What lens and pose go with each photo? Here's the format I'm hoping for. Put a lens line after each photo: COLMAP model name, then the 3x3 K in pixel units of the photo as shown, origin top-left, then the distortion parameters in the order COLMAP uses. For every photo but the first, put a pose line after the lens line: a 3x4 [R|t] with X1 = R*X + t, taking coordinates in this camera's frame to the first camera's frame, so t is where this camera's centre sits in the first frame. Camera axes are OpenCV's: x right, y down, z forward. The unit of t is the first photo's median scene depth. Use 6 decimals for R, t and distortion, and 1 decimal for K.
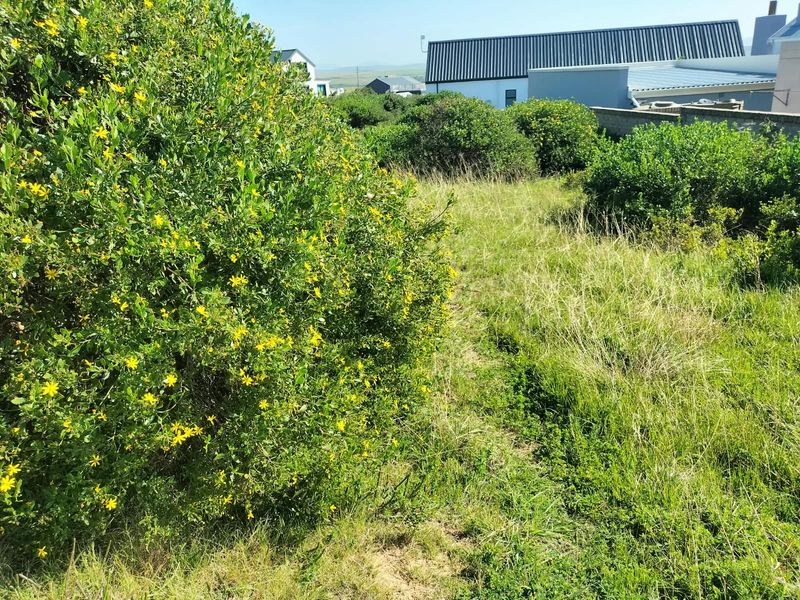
lens RADIAL K [[614.4, 0, 401.8], [0, 614.4, 299.6], [0, 0, 1]] dist [0.063032, -0.092633]
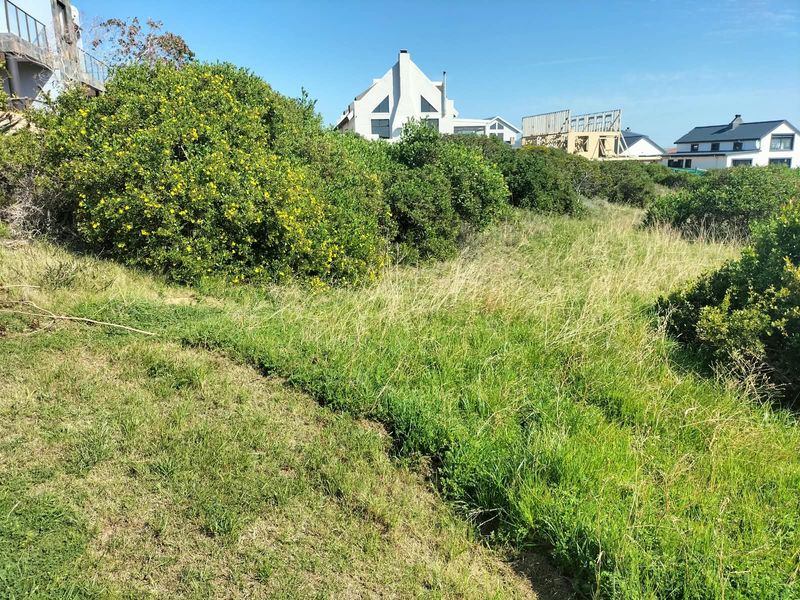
lens RADIAL K [[603.6, 0, 394.8], [0, 603.6, 308.1], [0, 0, 1]] dist [0.073816, -0.089060]
pose [[0.706042, 0.204417, -0.678026, 0.283083], [-0.263056, 0.964633, 0.016900, 0.020883], [0.657500, 0.166426, 0.734844, -0.043917]]
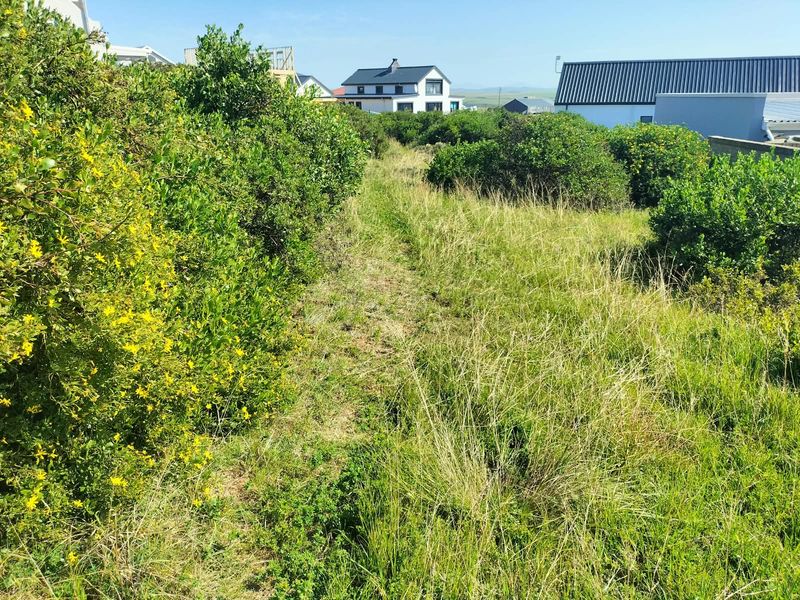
lens RADIAL K [[604.2, 0, 401.6], [0, 604.2, 303.3], [0, 0, 1]] dist [0.067982, -0.088710]
pose [[0.972204, 0.121529, -0.200125, 0.072711], [-0.125270, 0.992104, -0.006085, -0.012710], [0.197805, 0.030985, 0.979752, 0.061291]]
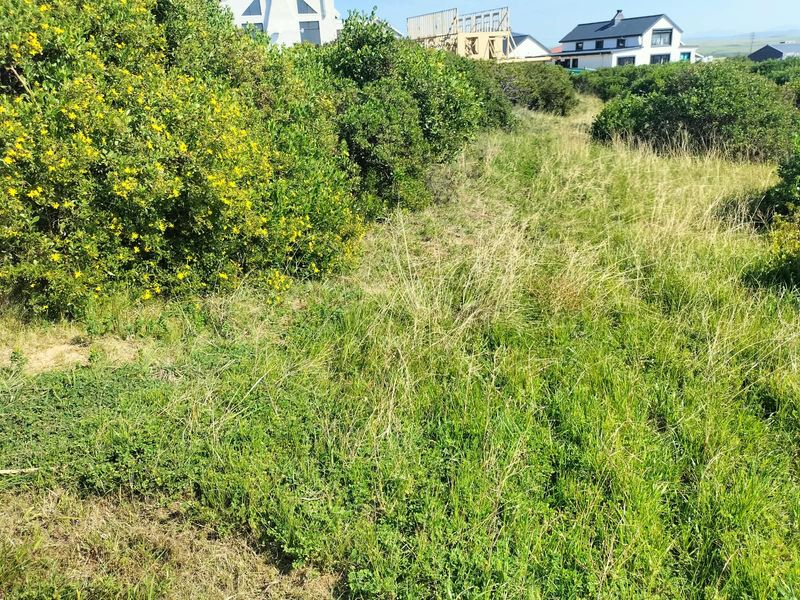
lens RADIAL K [[607.5, 0, 395.2], [0, 607.5, 303.3], [0, 0, 1]] dist [0.064903, -0.093768]
pose [[0.833169, 0.205345, -0.513480, 0.163813], [-0.178990, 0.978659, 0.100947, 0.002268], [0.523251, 0.007802, 0.852143, 0.012405]]
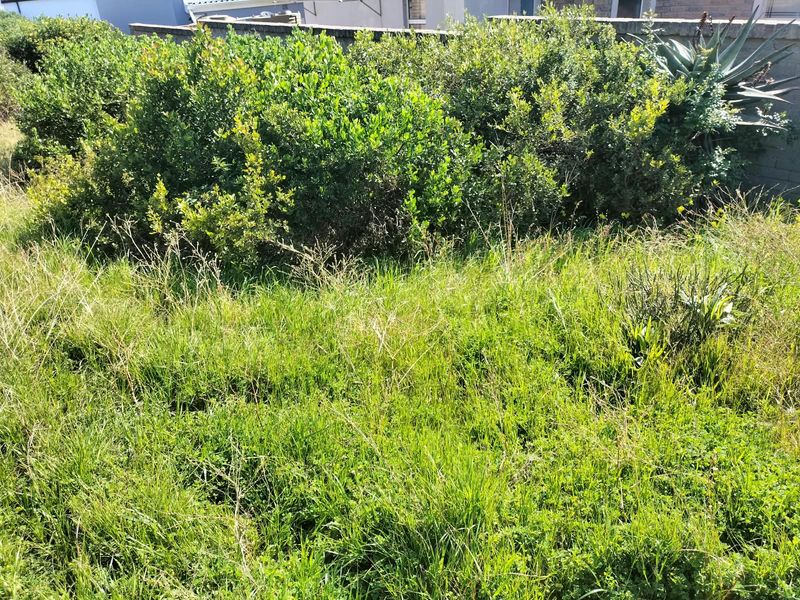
lens RADIAL K [[604.2, 0, 401.6], [0, 604.2, 303.3], [0, 0, 1]] dist [0.067982, -0.088710]
pose [[0.884270, -0.224049, 0.409719, 0.180318], [0.172106, 0.971986, 0.160073, 0.002724], [-0.434105, -0.071032, 0.898058, 0.019364]]
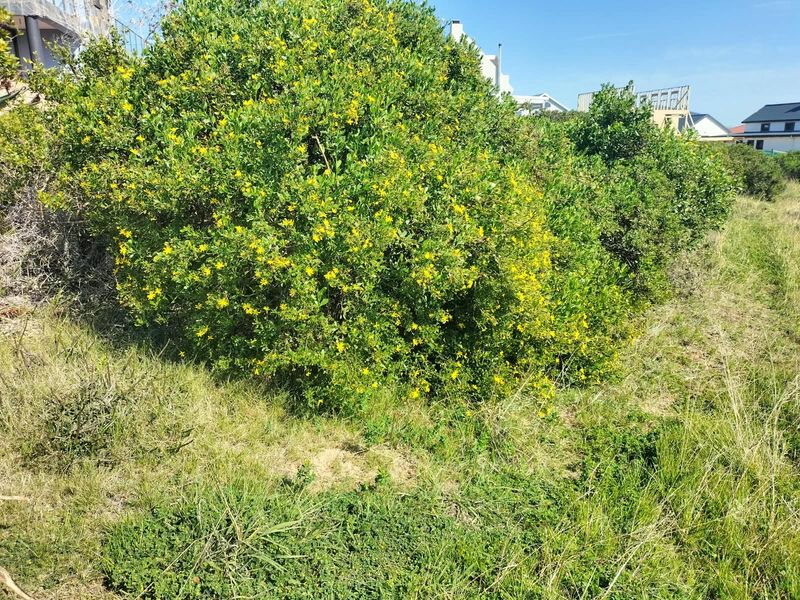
lens RADIAL K [[604.2, 0, 401.6], [0, 604.2, 303.3], [0, 0, 1]] dist [0.067982, -0.088710]
pose [[0.683861, 0.228025, -0.693065, 0.102960], [-0.270839, 0.961374, 0.049058, 0.002292], [0.677481, 0.154160, 0.719204, 0.010456]]
